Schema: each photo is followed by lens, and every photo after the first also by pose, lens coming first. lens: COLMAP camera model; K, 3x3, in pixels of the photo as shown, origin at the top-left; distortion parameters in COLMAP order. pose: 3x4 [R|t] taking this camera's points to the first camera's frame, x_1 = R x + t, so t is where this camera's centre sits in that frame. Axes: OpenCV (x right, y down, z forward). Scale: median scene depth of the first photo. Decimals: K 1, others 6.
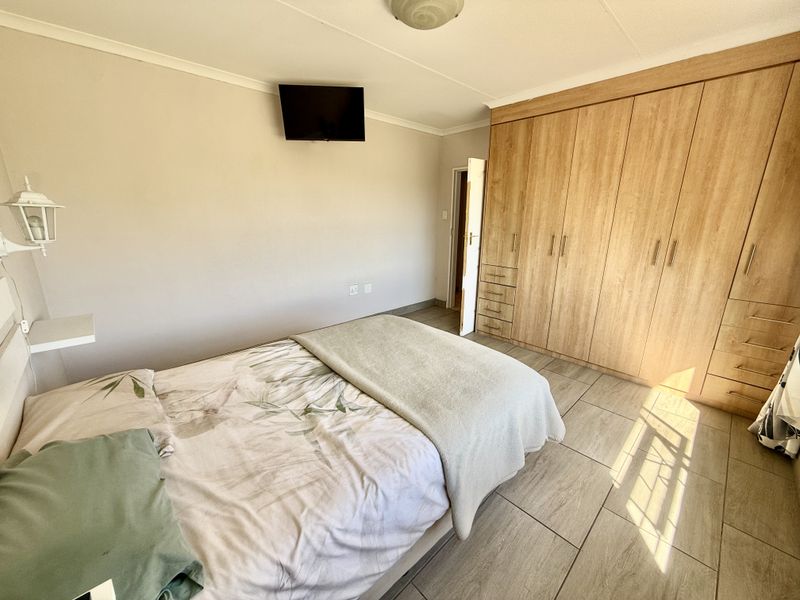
lens RADIAL K [[319.4, 0, 398.4], [0, 319.4, 298.7], [0, 0, 1]] dist [0.000738, -0.000227]
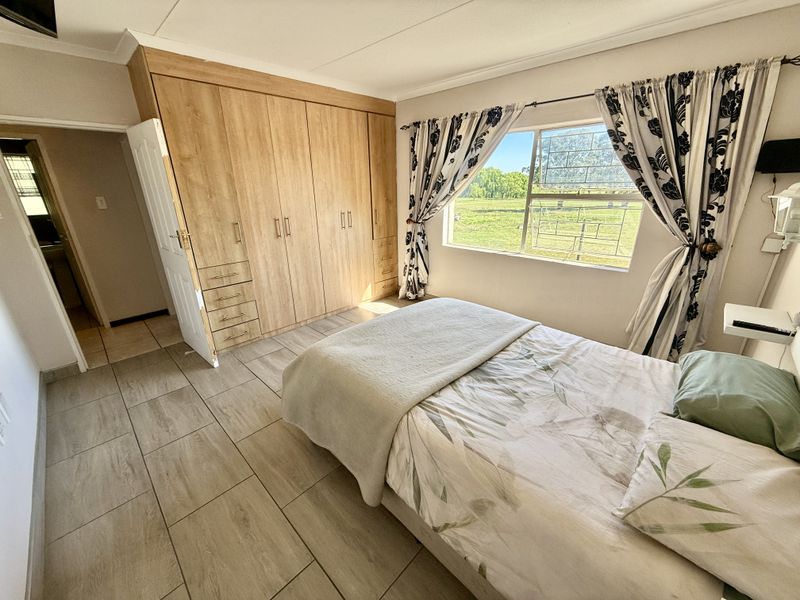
lens RADIAL K [[319.4, 0, 398.4], [0, 319.4, 298.7], [0, 0, 1]] dist [0.000738, -0.000227]
pose [[-0.045326, -0.344539, 0.937677, -0.679717], [0.275557, 0.897914, 0.343248, -0.241833], [-0.960216, 0.273941, 0.054241, 0.726486]]
